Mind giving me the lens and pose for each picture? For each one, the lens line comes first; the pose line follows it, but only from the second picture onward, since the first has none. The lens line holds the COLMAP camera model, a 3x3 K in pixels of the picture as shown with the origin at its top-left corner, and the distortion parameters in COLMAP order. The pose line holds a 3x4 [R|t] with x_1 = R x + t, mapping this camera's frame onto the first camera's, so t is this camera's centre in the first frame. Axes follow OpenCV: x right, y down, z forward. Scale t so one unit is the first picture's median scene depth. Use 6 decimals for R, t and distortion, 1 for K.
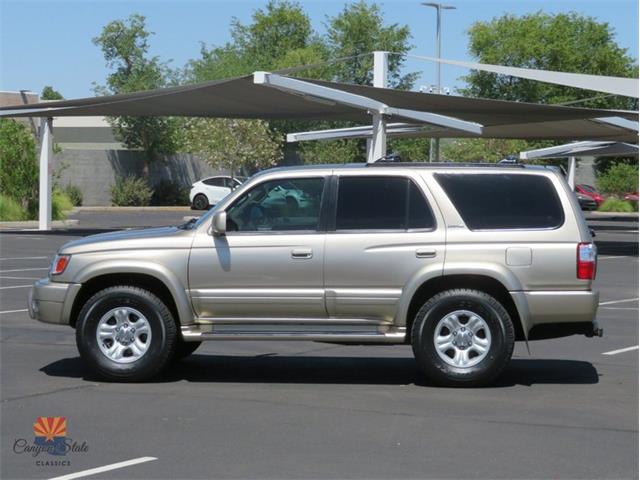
lens RADIAL K [[1546.0, 0, 319.4], [0, 1546.0, 237.2], [0, 0, 1]] dist [-0.012753, -0.486425]
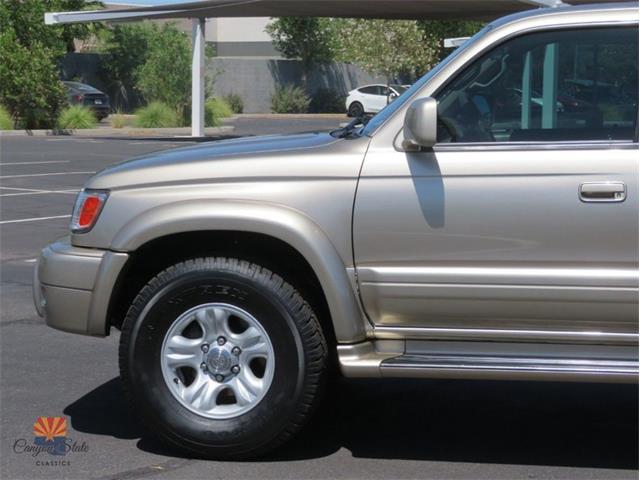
lens RADIAL K [[1546.0, 0, 319.4], [0, 1546.0, 237.2], [0, 0, 1]] dist [-0.012753, -0.486425]
pose [[0.994913, 0.006542, -0.100522, -0.047730], [-0.000466, 0.998177, 0.060351, -0.003255], [0.100734, -0.059997, 0.993103, 0.532442]]
